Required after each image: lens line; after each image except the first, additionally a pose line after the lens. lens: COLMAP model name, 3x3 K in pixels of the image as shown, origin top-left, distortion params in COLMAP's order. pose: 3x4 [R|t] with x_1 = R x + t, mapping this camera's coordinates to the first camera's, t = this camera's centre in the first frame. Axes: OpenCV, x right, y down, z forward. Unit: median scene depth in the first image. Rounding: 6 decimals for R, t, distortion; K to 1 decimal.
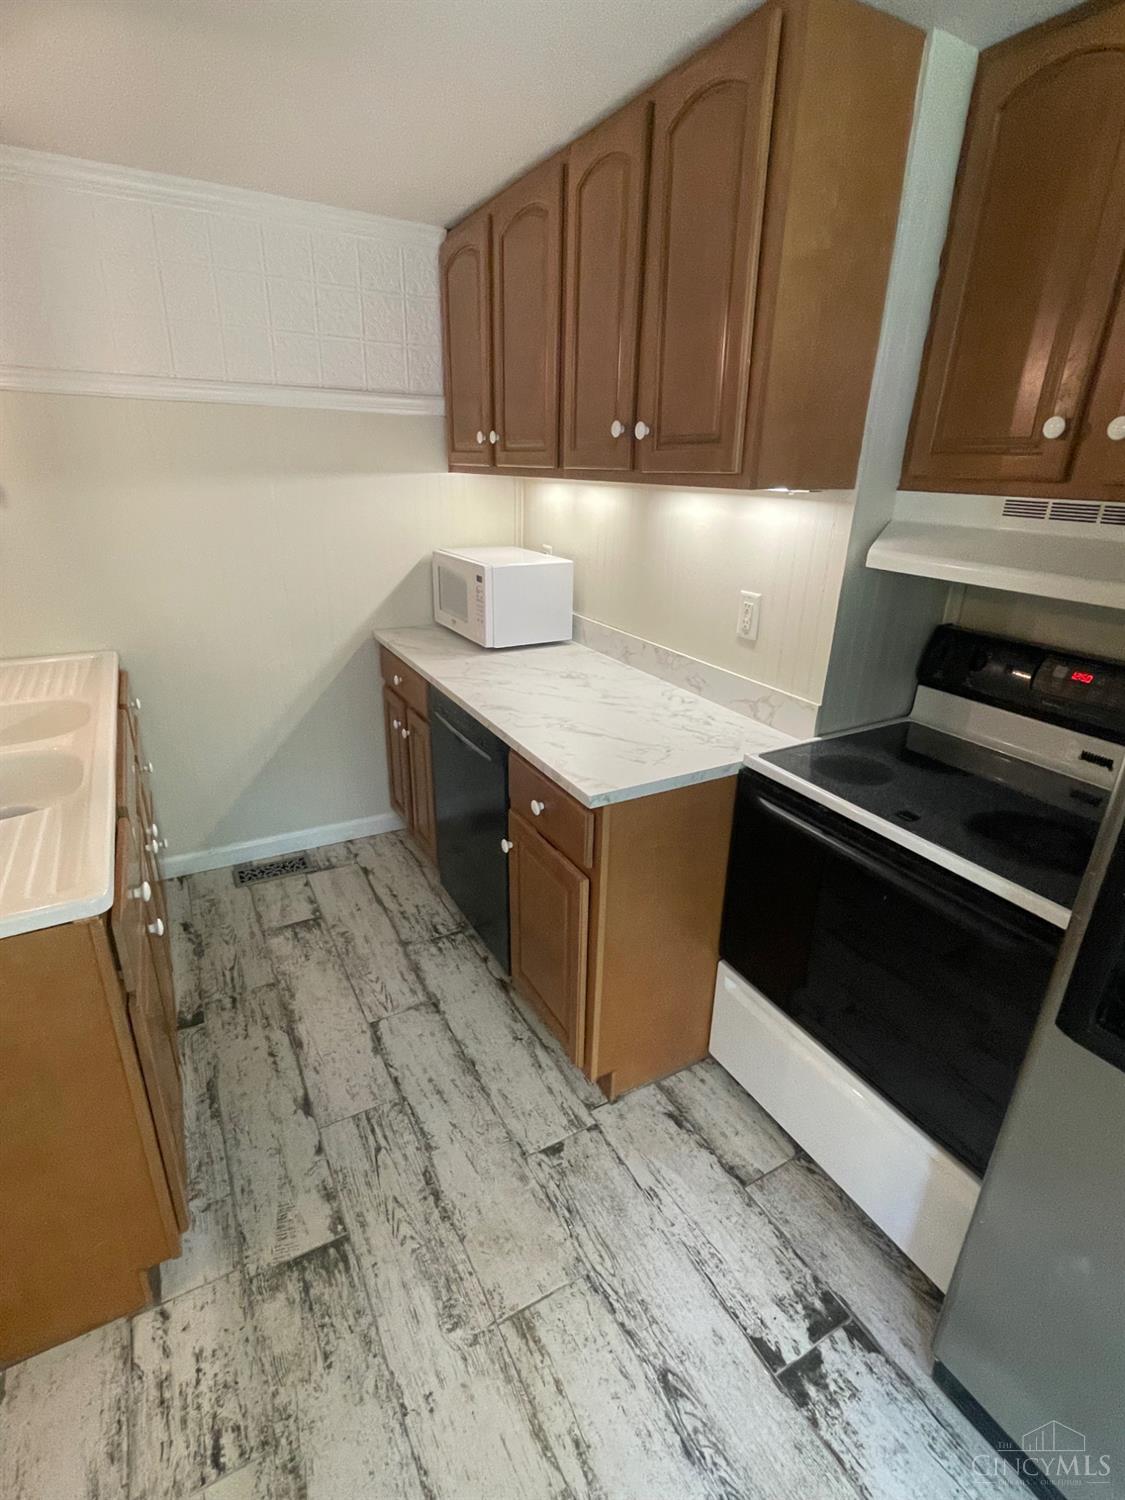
lens RADIAL K [[722.7, 0, 562.5], [0, 722.7, 750.0], [0, 0, 1]] dist [-0.000190, -0.001025]
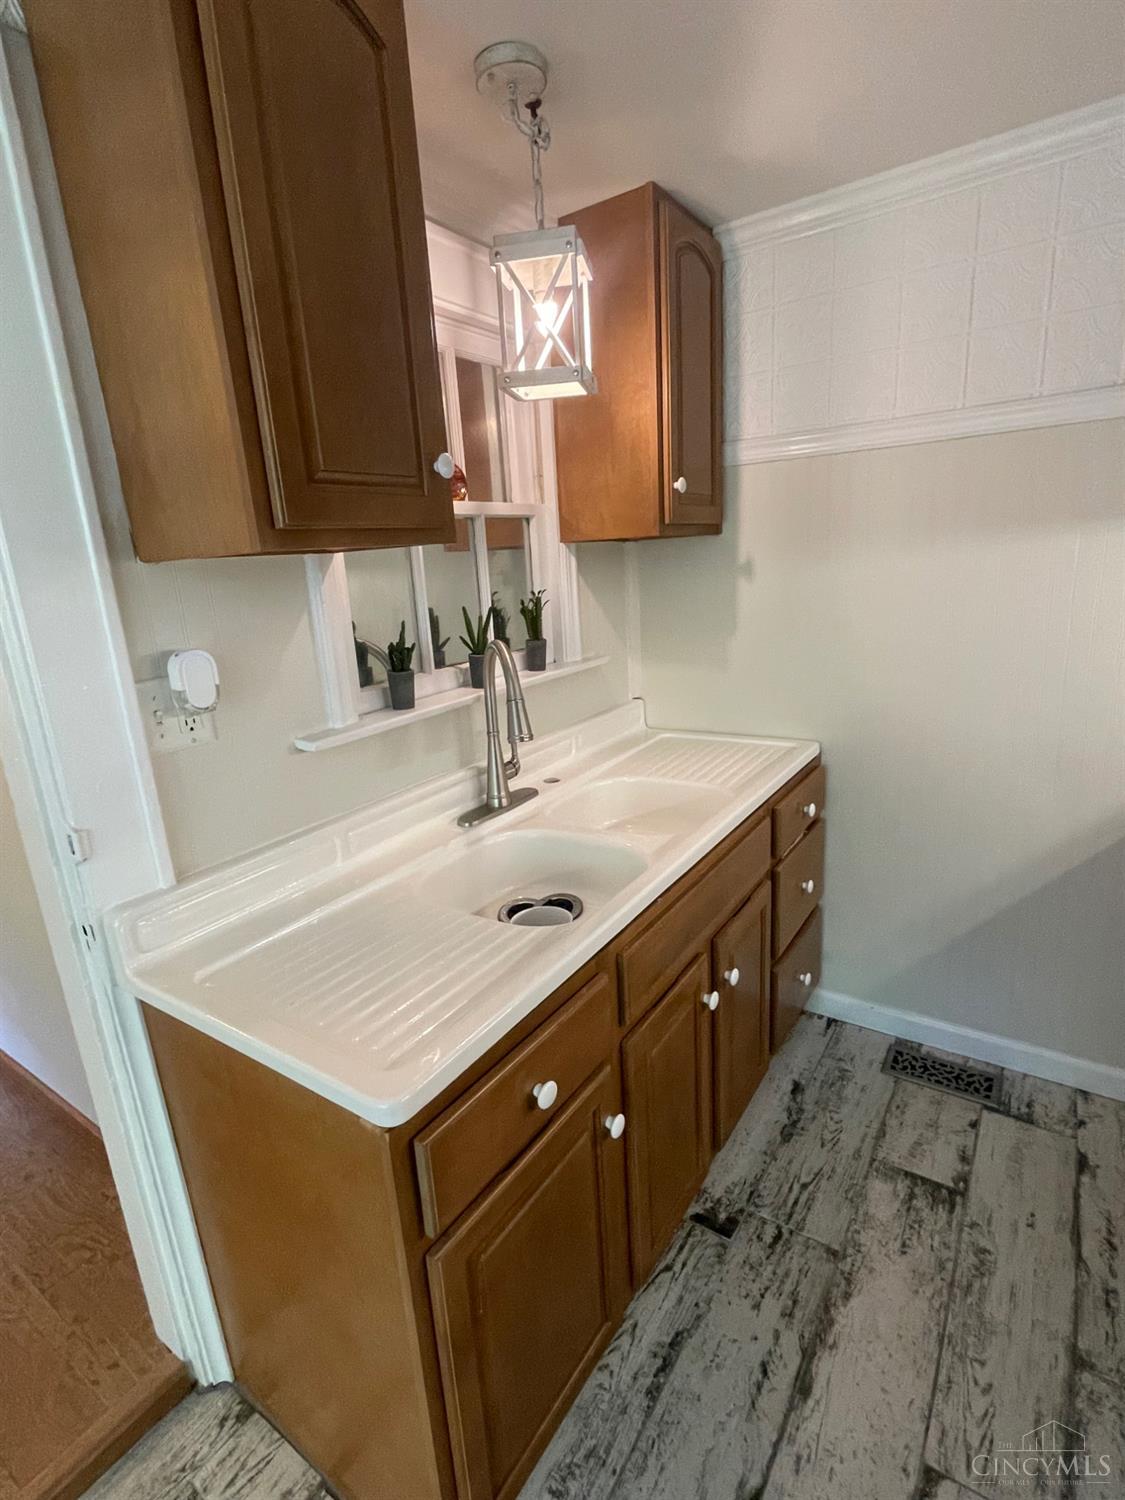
lens RADIAL K [[722.7, 0, 562.5], [0, 722.7, 750.0], [0, 0, 1]] dist [-0.000190, -0.001025]
pose [[0.440516, 0.175756, -0.880373, 0.003959], [-0.257325, 0.964221, 0.063736, -0.103814], [0.860075, 0.198465, 0.469981, 0.332751]]
